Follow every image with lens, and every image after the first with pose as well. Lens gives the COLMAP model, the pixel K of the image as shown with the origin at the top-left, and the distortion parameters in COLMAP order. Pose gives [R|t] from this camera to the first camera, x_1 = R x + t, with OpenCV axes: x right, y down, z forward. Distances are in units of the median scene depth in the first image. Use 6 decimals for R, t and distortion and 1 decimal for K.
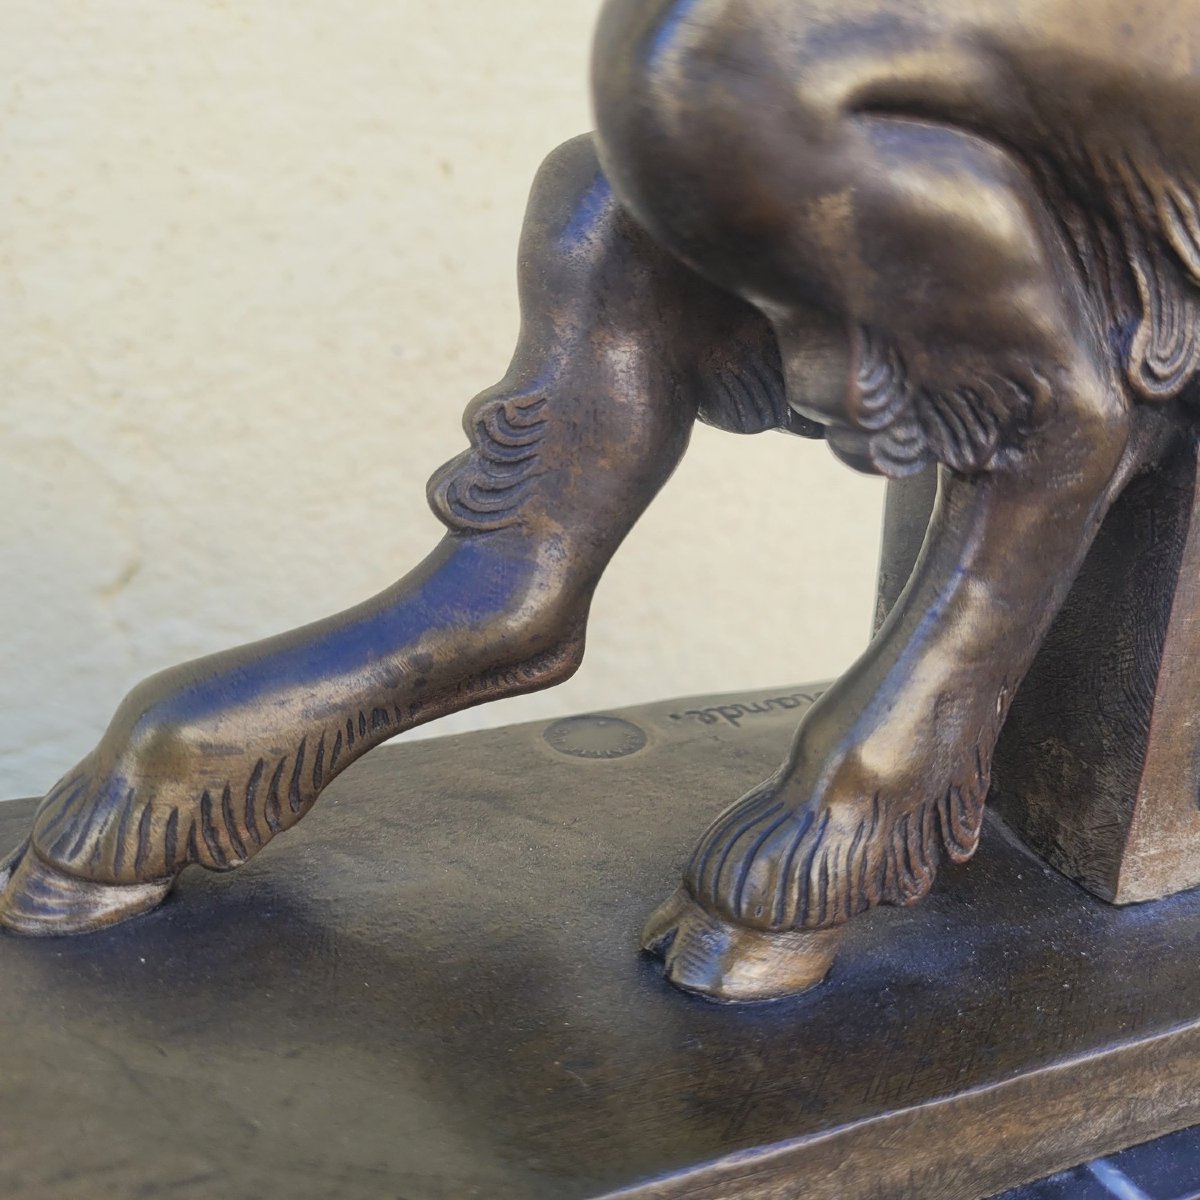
lens RADIAL K [[1108.9, 0, 492.9], [0, 1108.9, 556.6], [0, 0, 1]] dist [-0.032997, 0.012138]
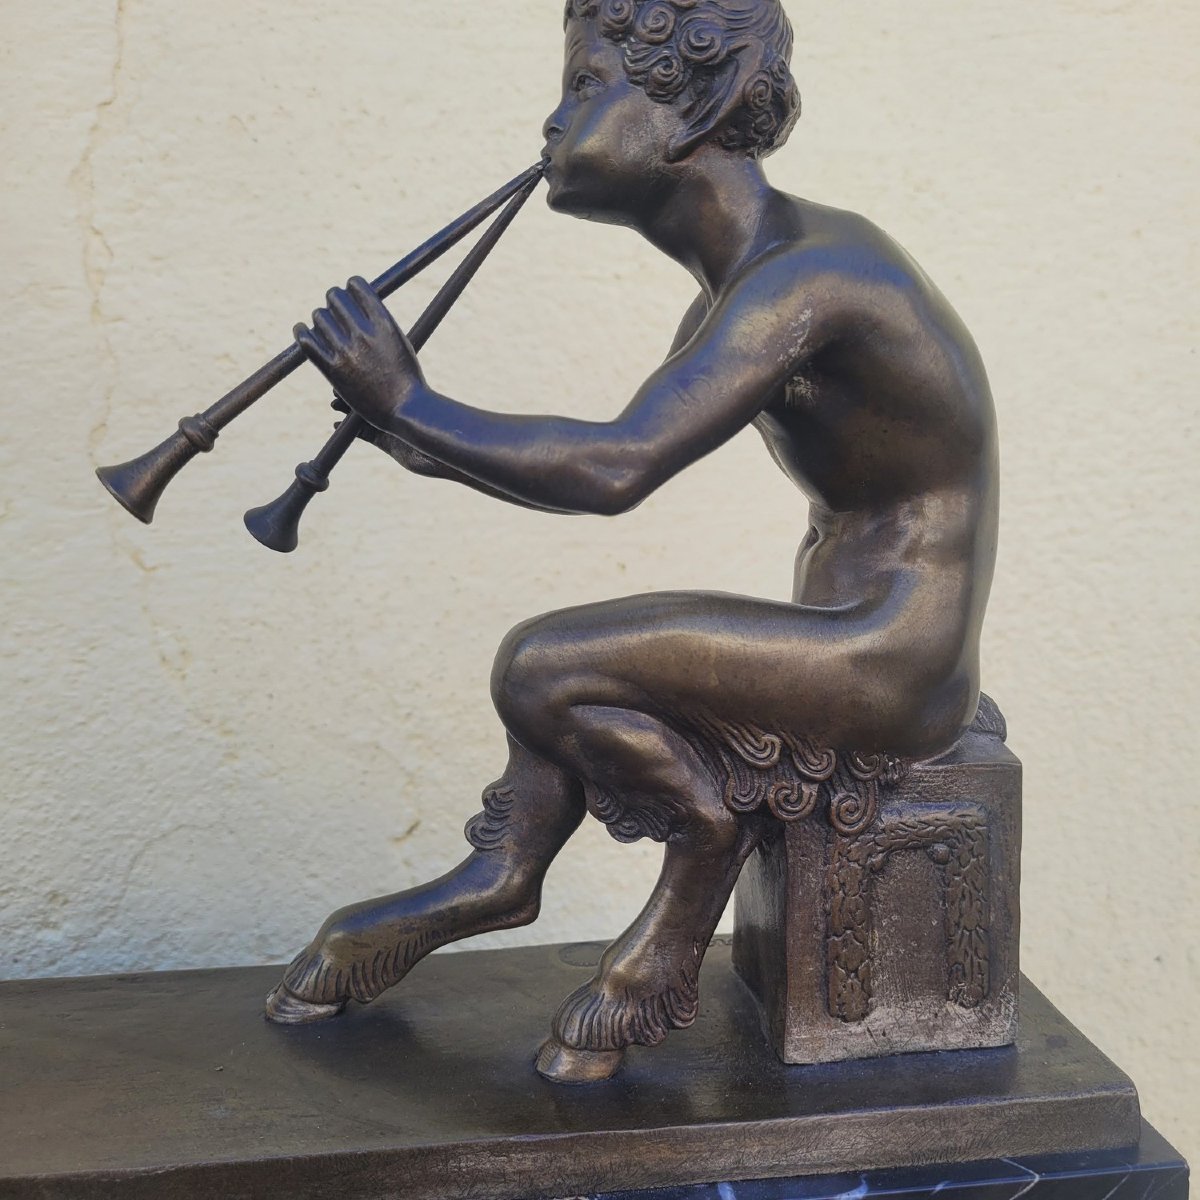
lens RADIAL K [[1071.9, 0, 600.0], [0, 1071.9, 600.0], [0, 0, 1]] dist [0.002267, -0.004157]
pose [[0.968237, -0.006389, -0.249954, 0.774512], [-0.033123, 0.987586, -0.153550, -0.201195], [0.247832, 0.156952, 0.956005, -1.083902]]
